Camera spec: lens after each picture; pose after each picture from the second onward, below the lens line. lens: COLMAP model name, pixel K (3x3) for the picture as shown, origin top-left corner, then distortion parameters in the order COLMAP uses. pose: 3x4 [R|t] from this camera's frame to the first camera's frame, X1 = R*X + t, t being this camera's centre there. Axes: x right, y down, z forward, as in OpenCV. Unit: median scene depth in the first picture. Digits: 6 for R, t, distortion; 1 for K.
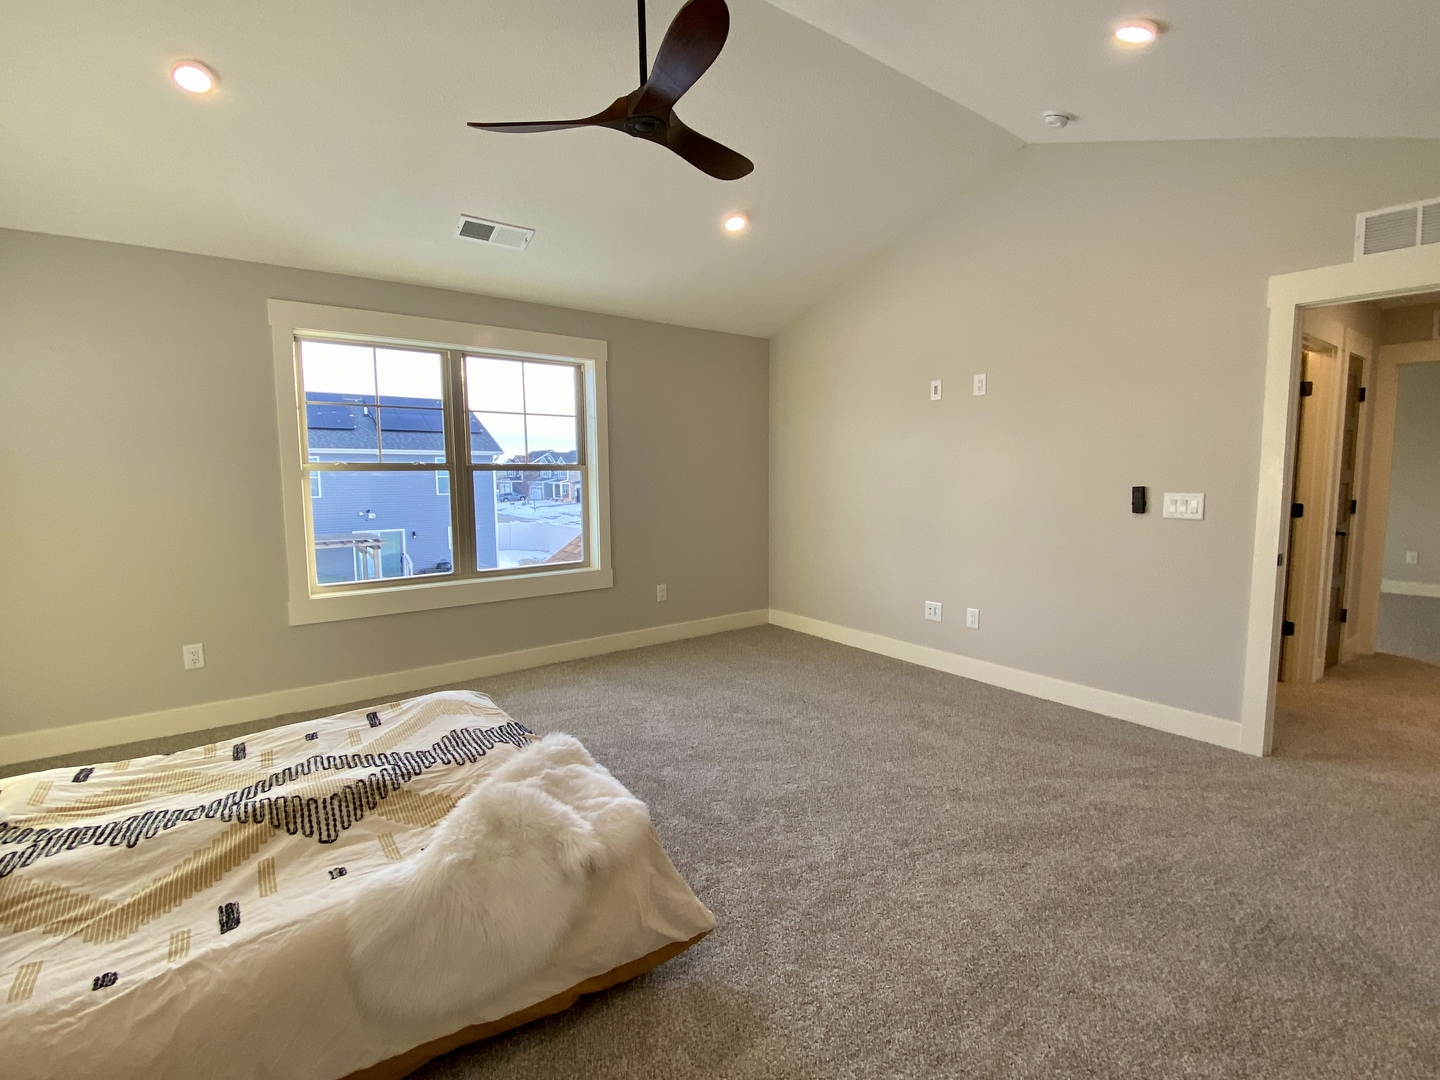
lens RADIAL K [[685.6, 0, 726.4], [0, 685.6, 542.5], [0, 0, 1]] dist [0.002495, 0.000543]
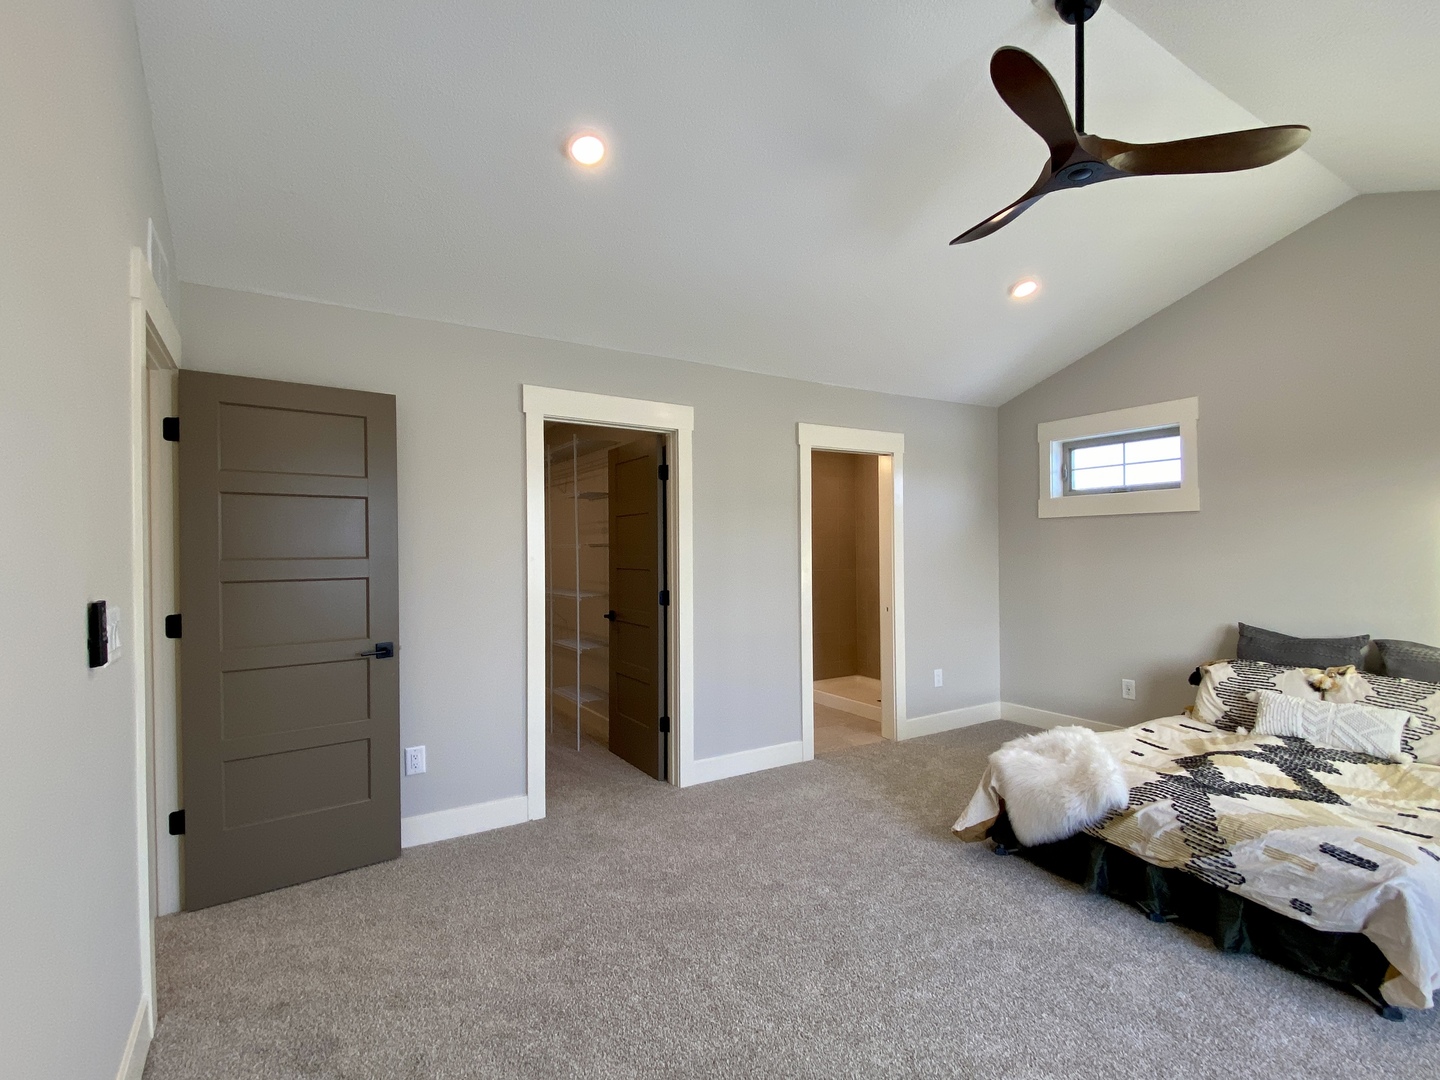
lens RADIAL K [[685.6, 0, 726.4], [0, 685.6, 542.5], [0, 0, 1]] dist [0.002495, 0.000543]
pose [[-0.996148, 0.008314, 0.087296, 0.296127], [0.017143, 0.994751, 0.100879, -0.234051], [-0.085999, 0.101987, -0.991062, 2.114716]]
